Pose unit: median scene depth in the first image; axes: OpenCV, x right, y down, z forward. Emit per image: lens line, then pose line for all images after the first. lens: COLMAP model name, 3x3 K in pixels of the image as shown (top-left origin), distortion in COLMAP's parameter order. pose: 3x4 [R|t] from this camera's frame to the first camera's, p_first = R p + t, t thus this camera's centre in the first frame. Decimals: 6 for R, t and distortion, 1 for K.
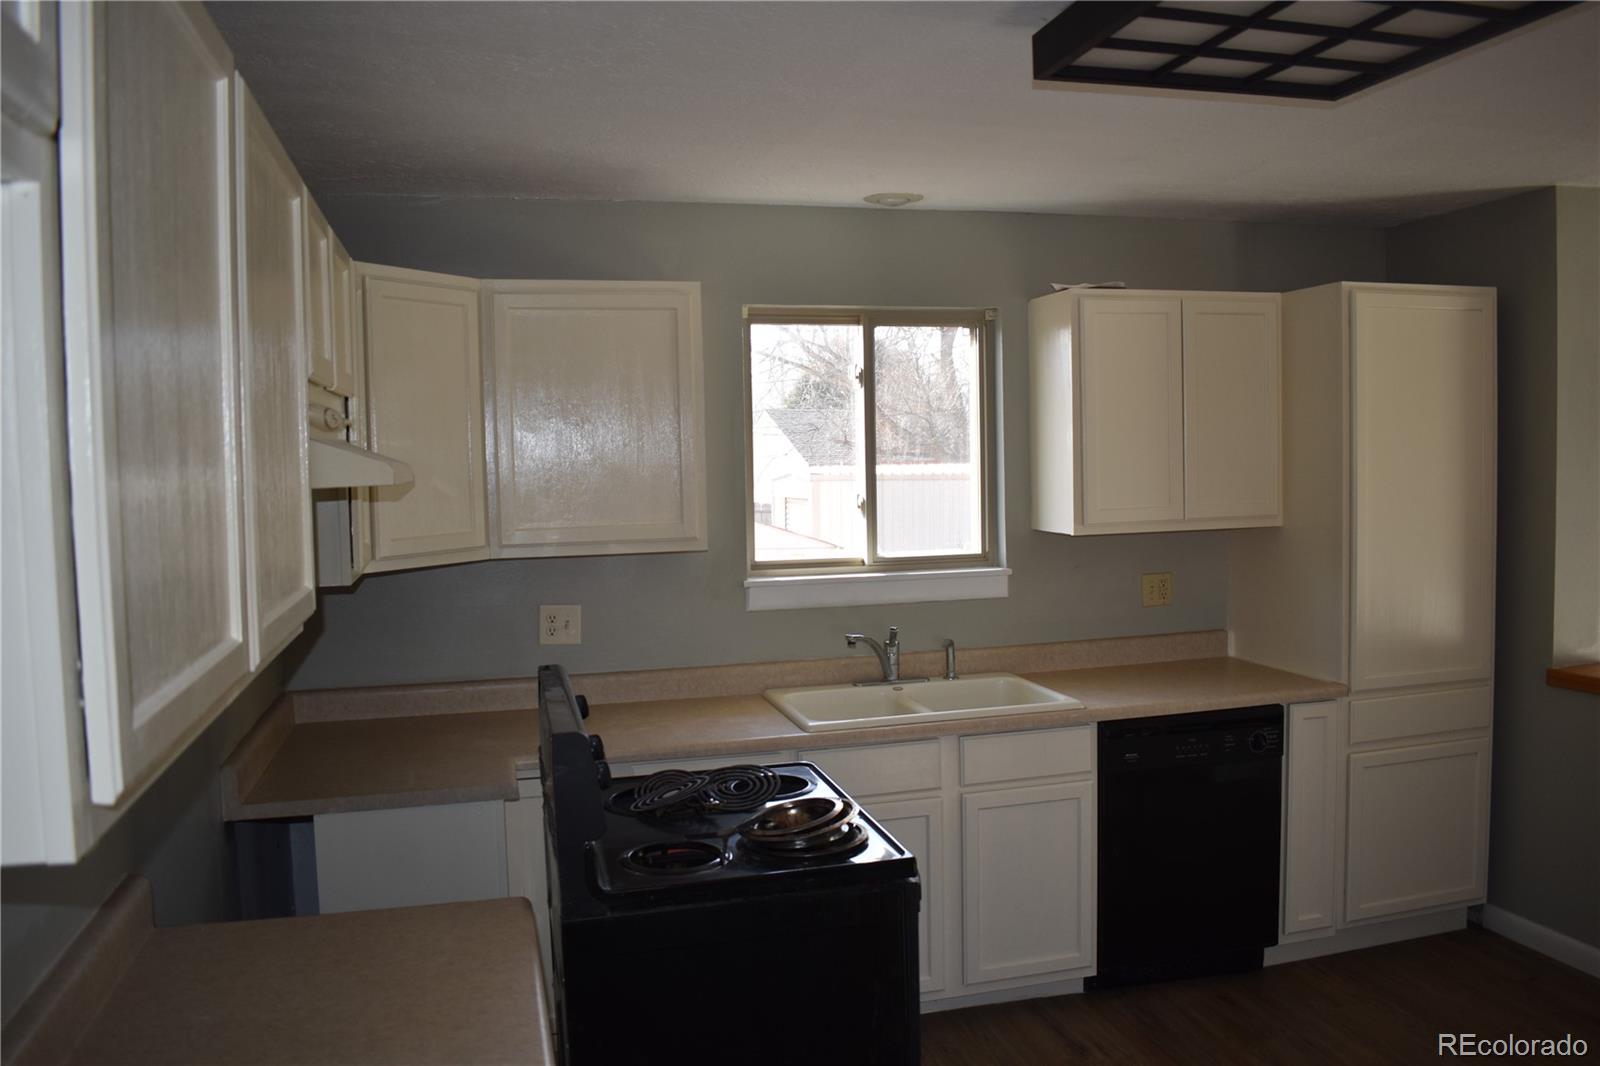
lens RADIAL K [[1243.3, 0, 798.9], [0, 1243.3, 533.3], [0, 0, 1]] dist [-0.102398, 0.024213]
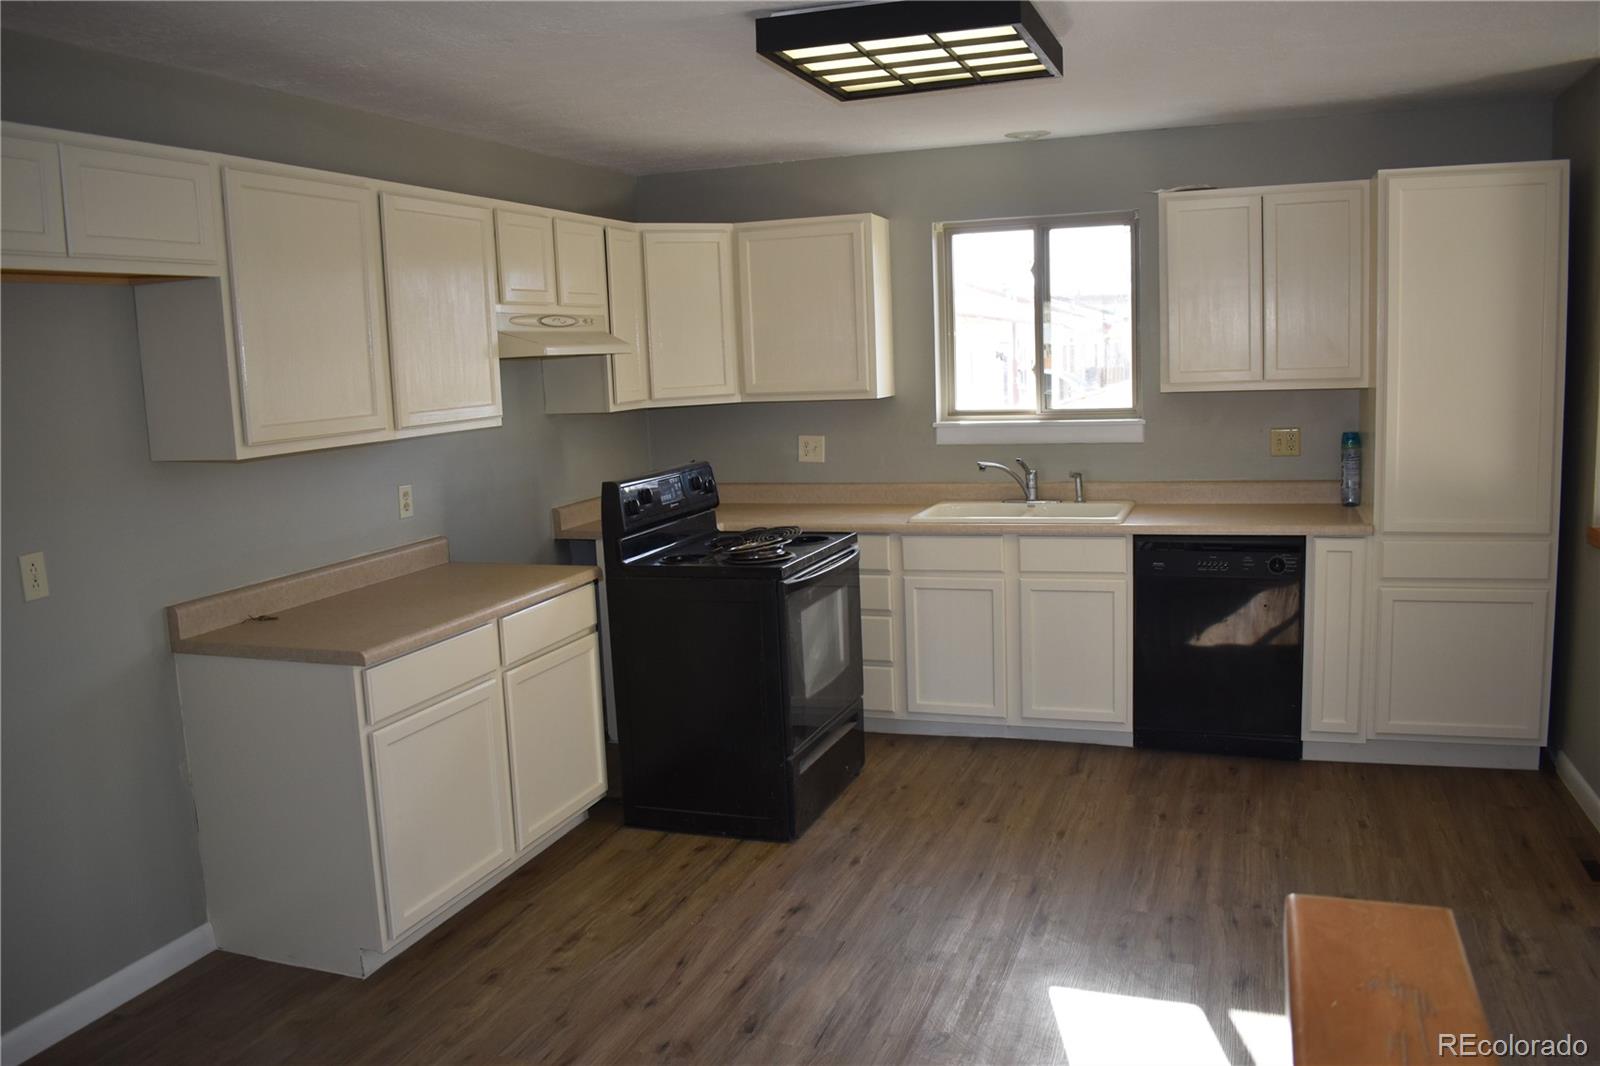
lens RADIAL K [[1243.3, 0, 801.9], [0, 1243.3, 536.1], [0, 0, 1]] dist [-0.102398, 0.024213]
pose [[0.825210, 0.071121, -0.560330, 0.634748], [-0.012933, 0.994160, 0.107139, 0.017699], [0.564678, -0.081166, 0.821311, -0.244429]]
